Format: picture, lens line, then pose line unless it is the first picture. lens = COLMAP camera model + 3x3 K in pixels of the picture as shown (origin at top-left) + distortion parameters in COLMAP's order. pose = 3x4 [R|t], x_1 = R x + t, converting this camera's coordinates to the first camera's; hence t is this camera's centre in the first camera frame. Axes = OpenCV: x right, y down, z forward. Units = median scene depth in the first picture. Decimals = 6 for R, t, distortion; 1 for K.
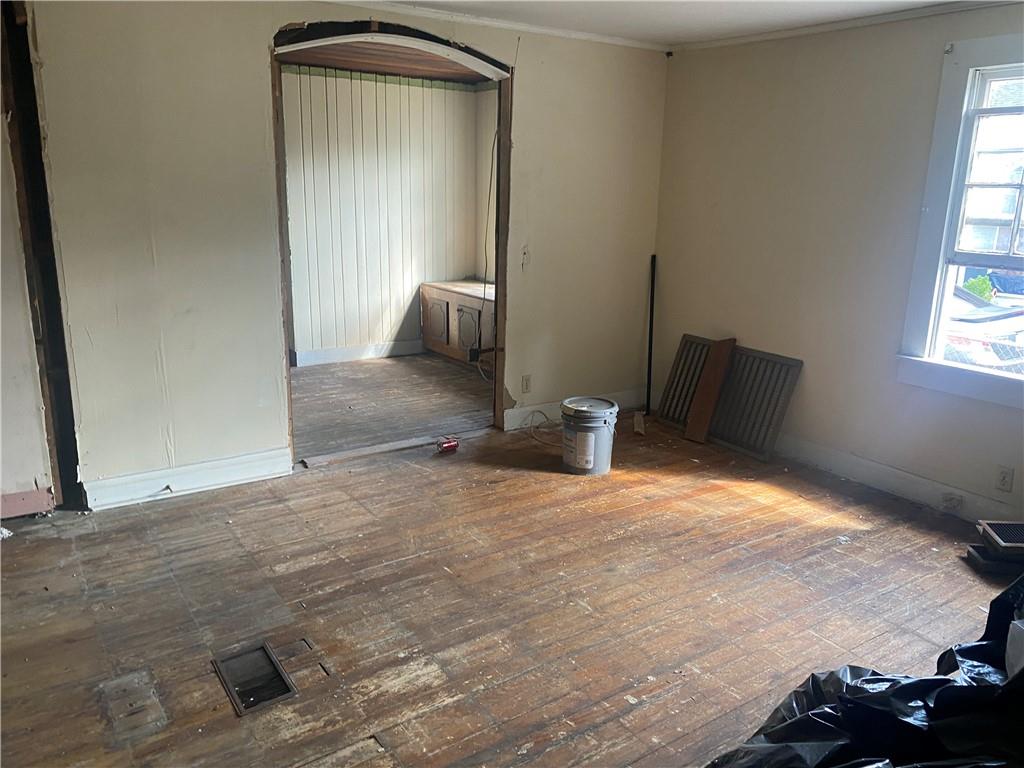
lens RADIAL K [[784.7, 0, 516.1], [0, 784.7, 384.8], [0, 0, 1]] dist [0.009361, -0.001572]
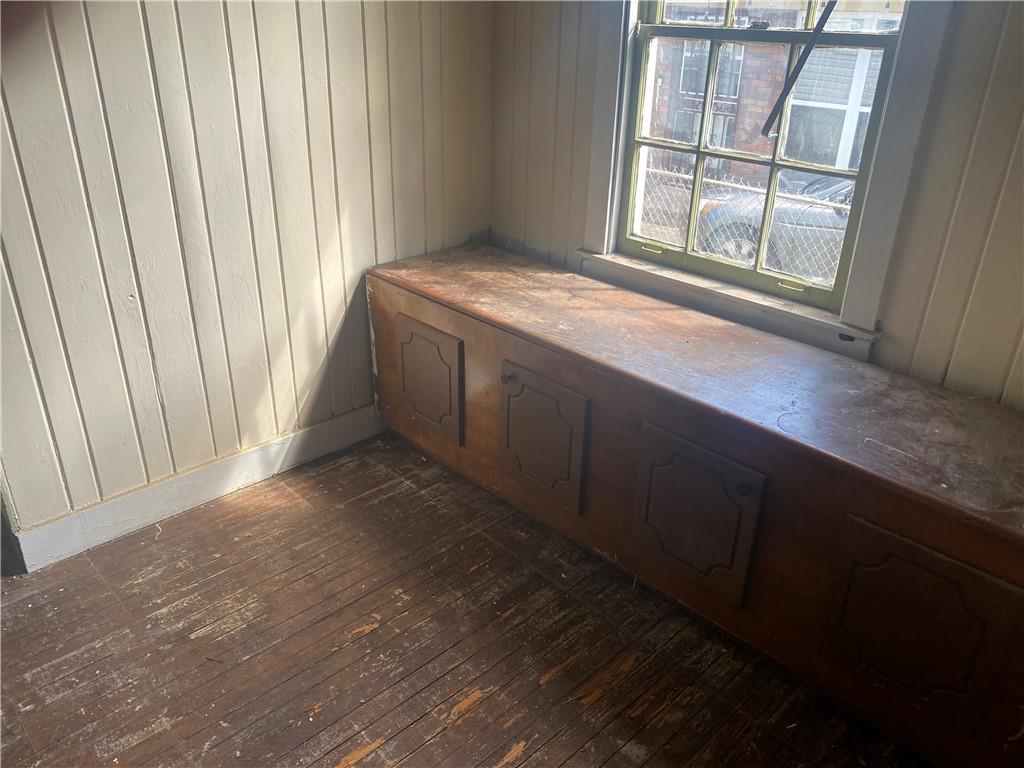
lens RADIAL K [[784.7, 0, 505.3], [0, 784.7, 383.7], [0, 0, 1]] dist [0.009361, -0.001572]
pose [[0.987200, -0.067210, 0.144631, -0.115742], [0.035100, 0.976191, 0.214055, -0.156302], [-0.155574, -0.206238, 0.966055, 0.627766]]
